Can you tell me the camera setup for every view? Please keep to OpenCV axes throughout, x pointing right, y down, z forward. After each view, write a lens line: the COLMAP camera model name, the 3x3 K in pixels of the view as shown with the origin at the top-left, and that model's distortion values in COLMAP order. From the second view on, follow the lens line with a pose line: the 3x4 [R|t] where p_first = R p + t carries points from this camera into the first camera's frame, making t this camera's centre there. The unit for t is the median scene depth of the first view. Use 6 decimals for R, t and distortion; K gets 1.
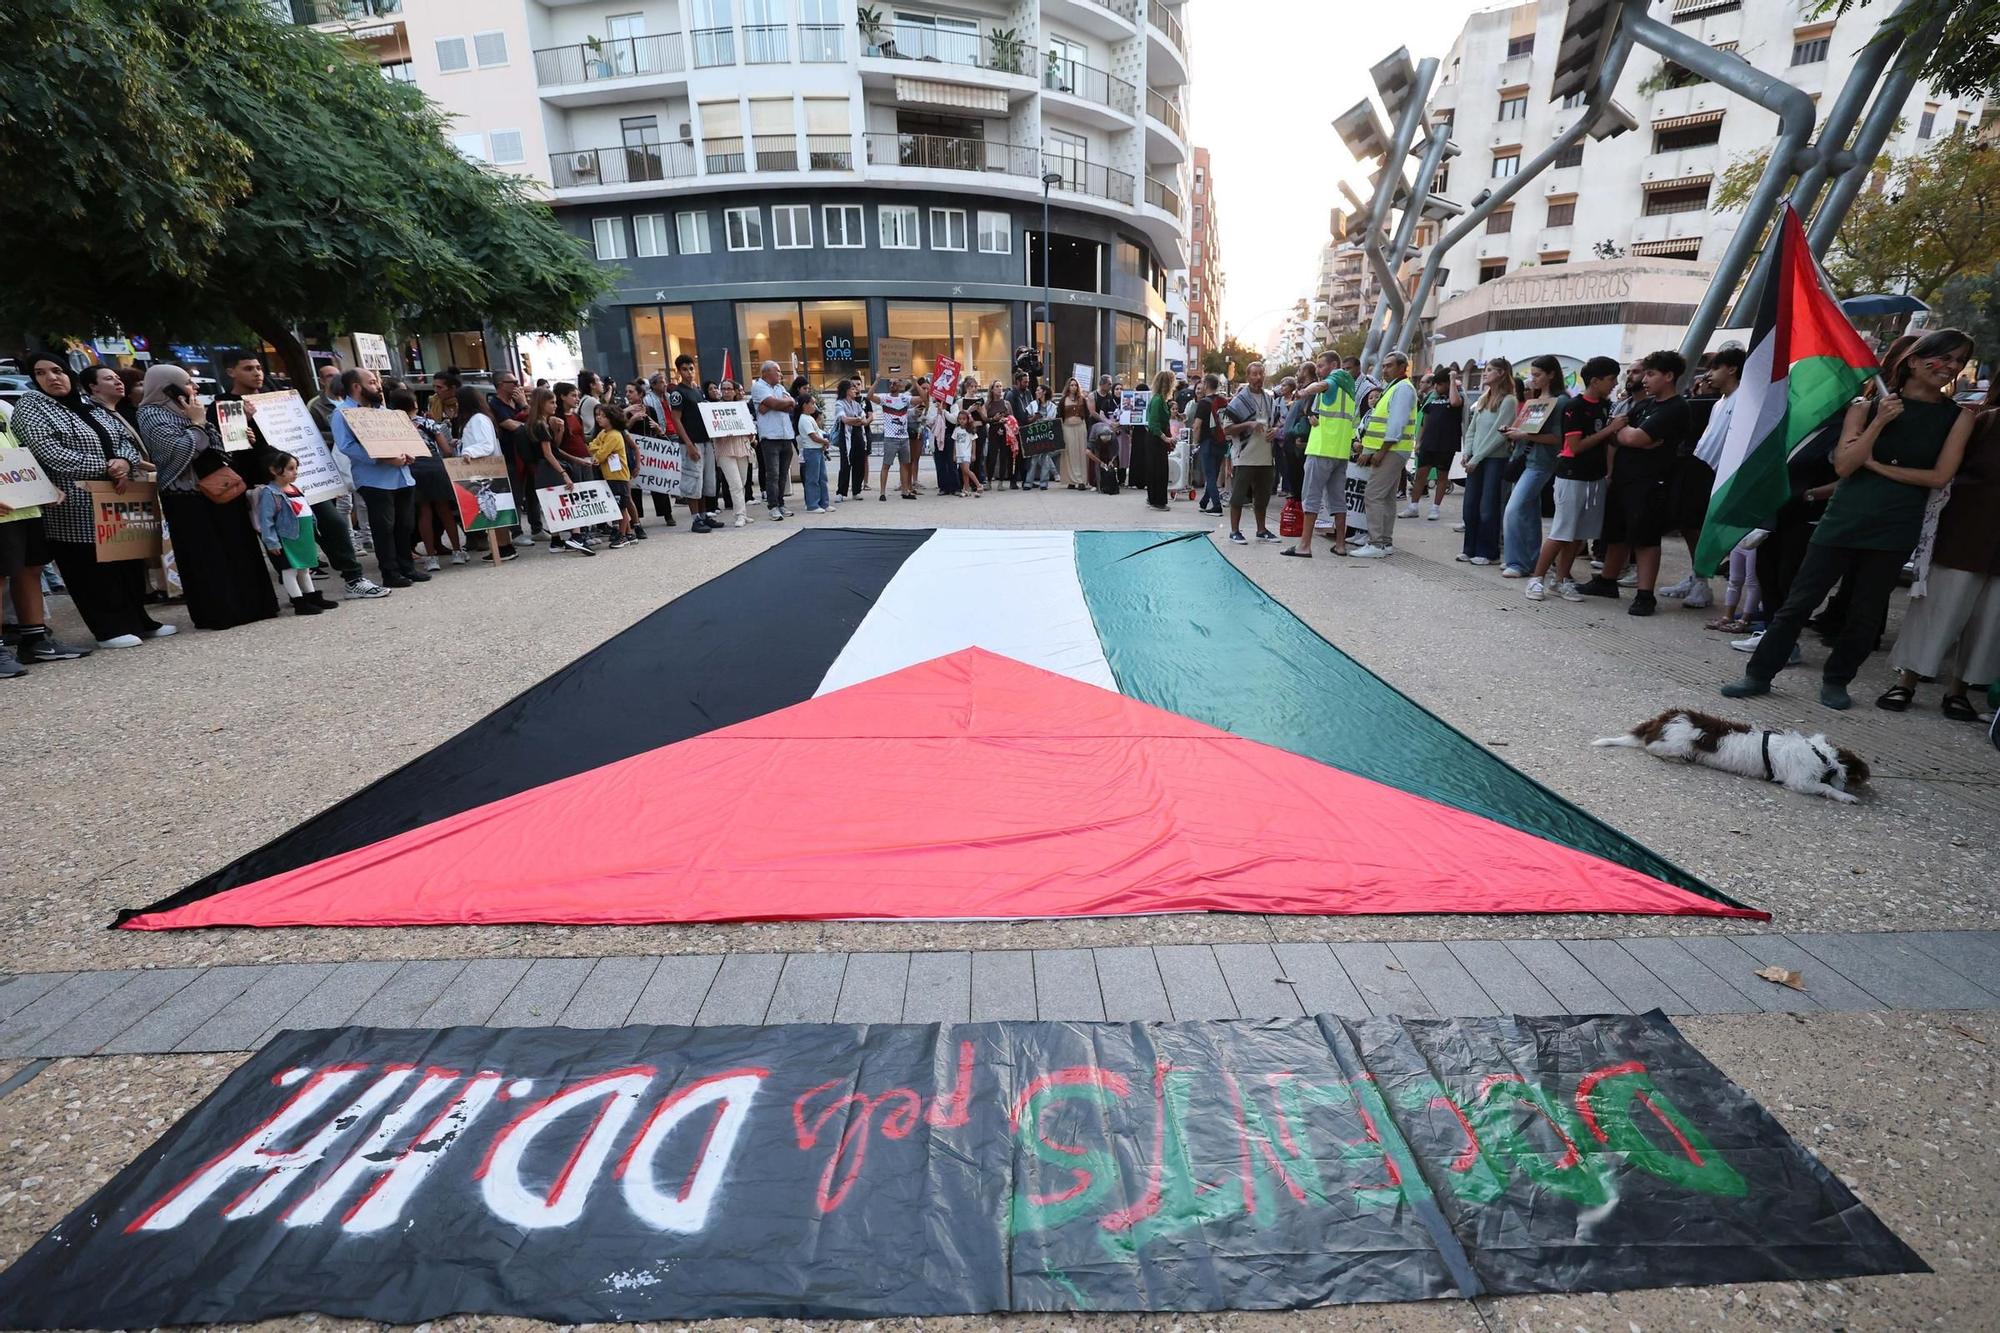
lens RADIAL K [[902.6, 0, 1002.0], [0, 902.6, 677.0], [0, 0, 1]] dist [0.000773, -0.000743]
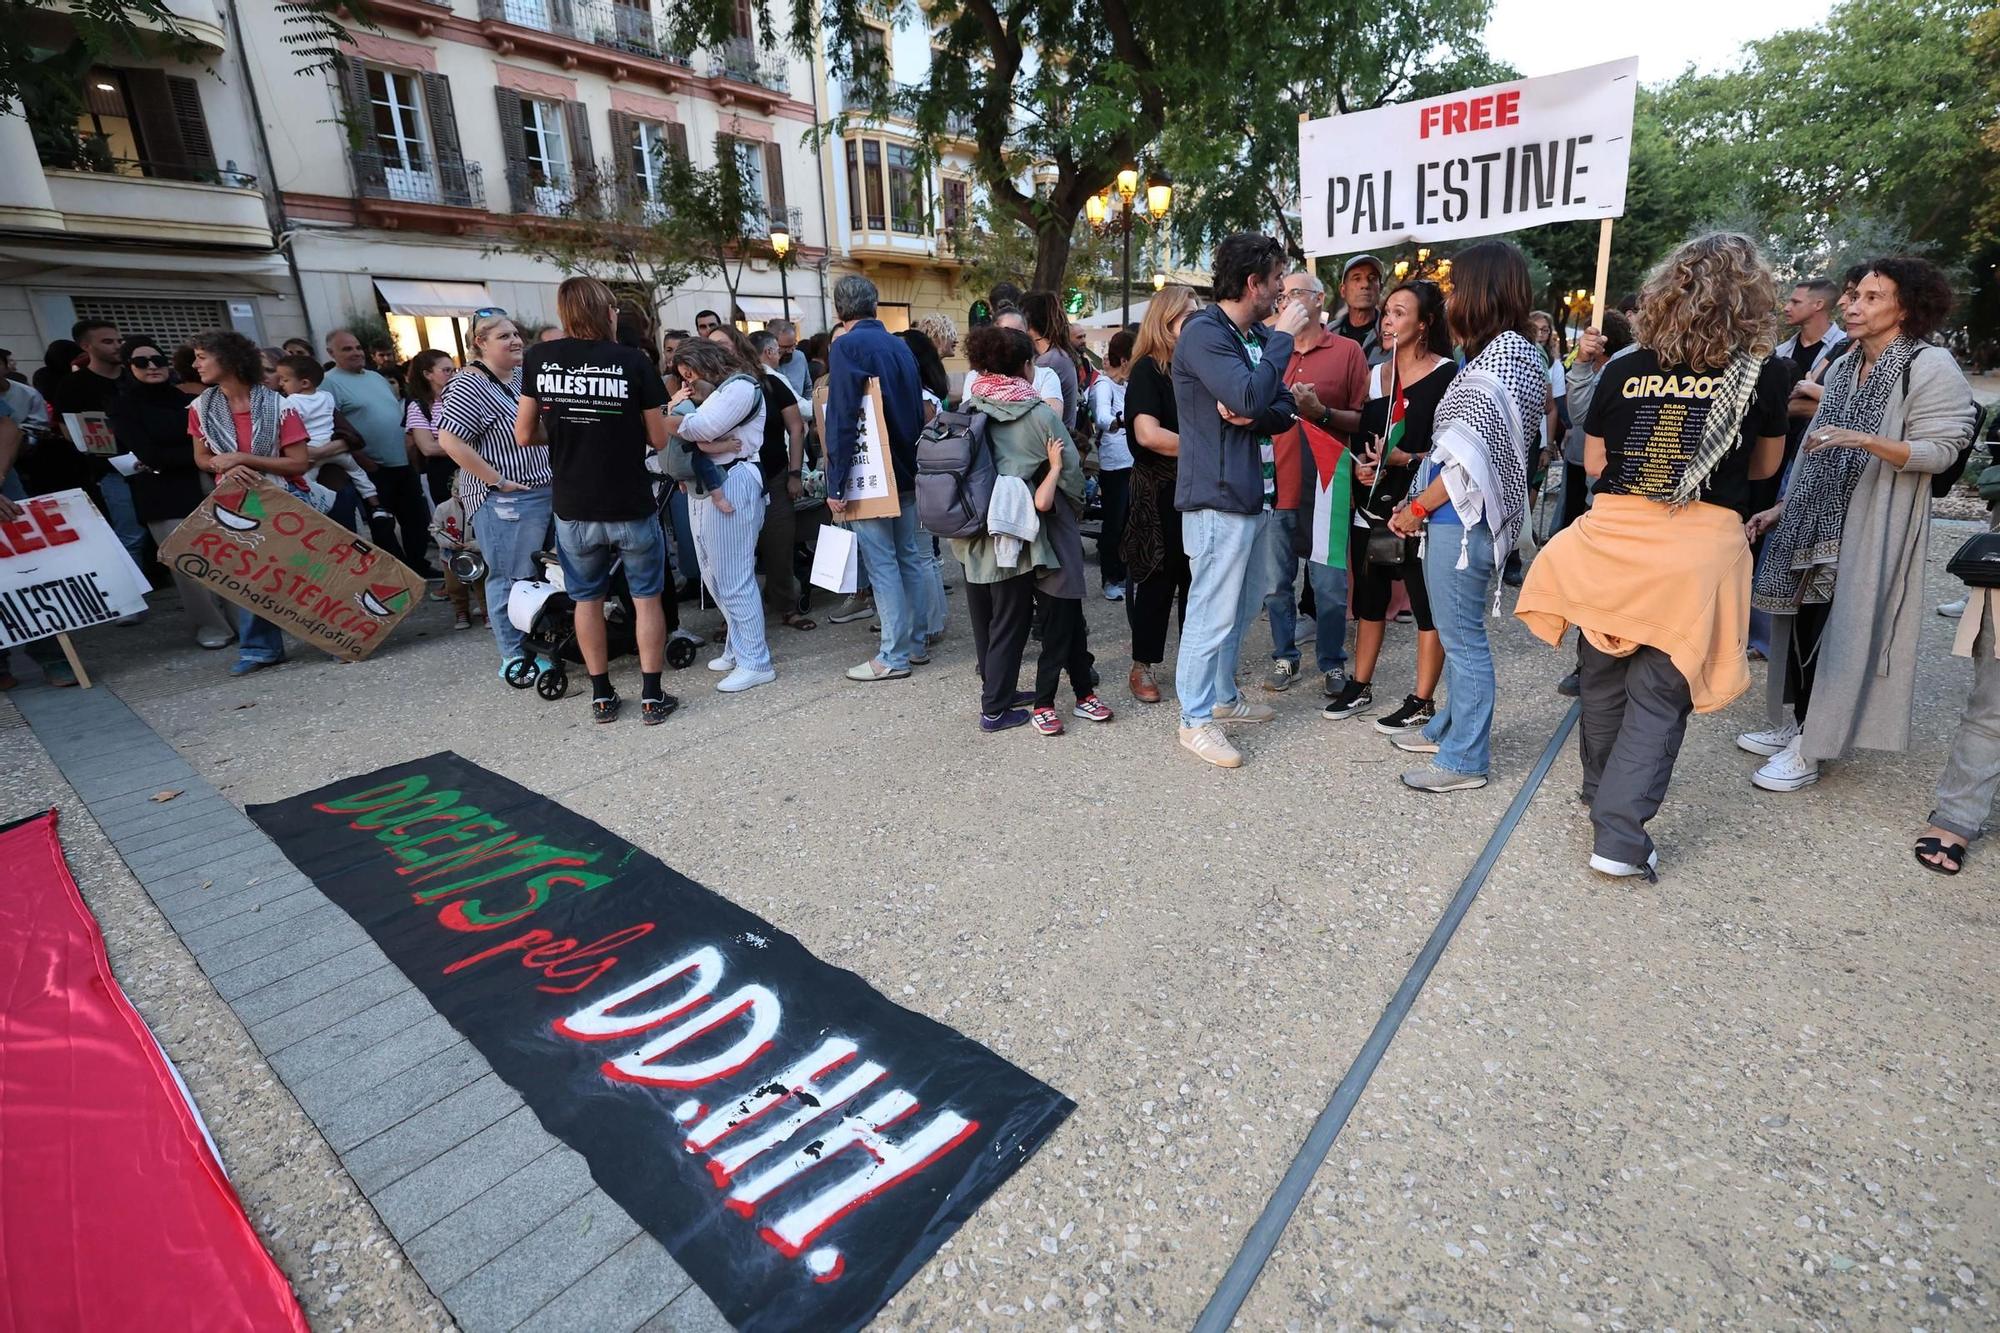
lens RADIAL K [[902.6, 0, 1071.0], [0, 902.6, 629.0], [0, 0, 1]] dist [0.000773, -0.000743]
pose [[-0.788500, -0.159787, 0.593916, -0.399477], [0.197678, 0.848583, 0.490745, -0.117440], [-0.582401, 0.504357, -0.637521, 0.324931]]
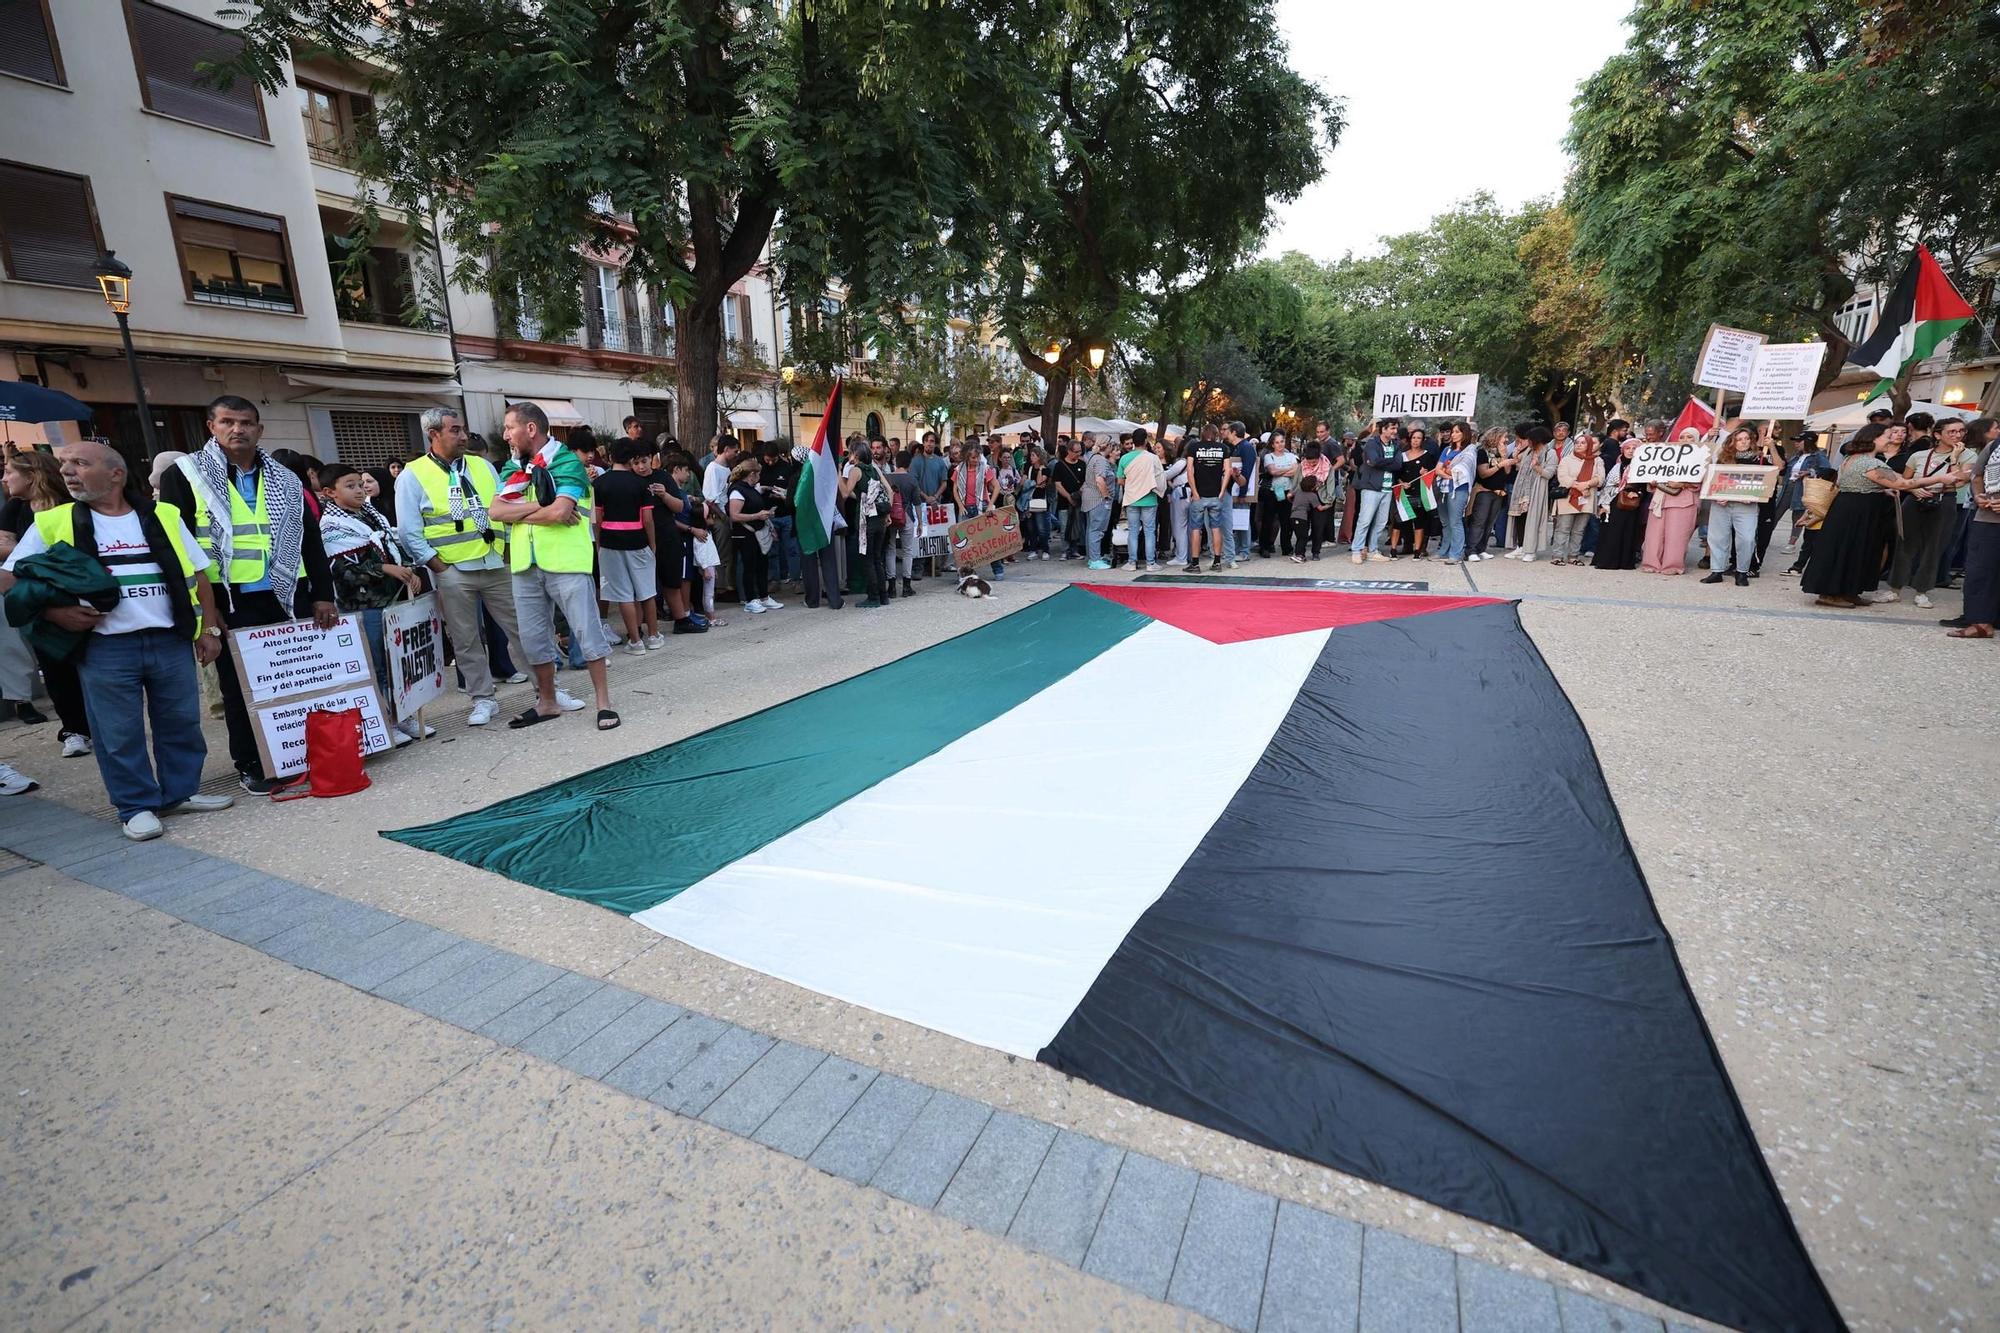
lens RADIAL K [[826.3, 0, 982.6], [0, 826.3, 664.6], [0, 0, 1]] dist [-0.001690, -0.000912]
pose [[-0.890782, -0.091269, 0.445171, -0.223548], [0.153306, 0.861839, 0.483458, -0.510308], [-0.427791, 0.498903, -0.753718, 1.605777]]
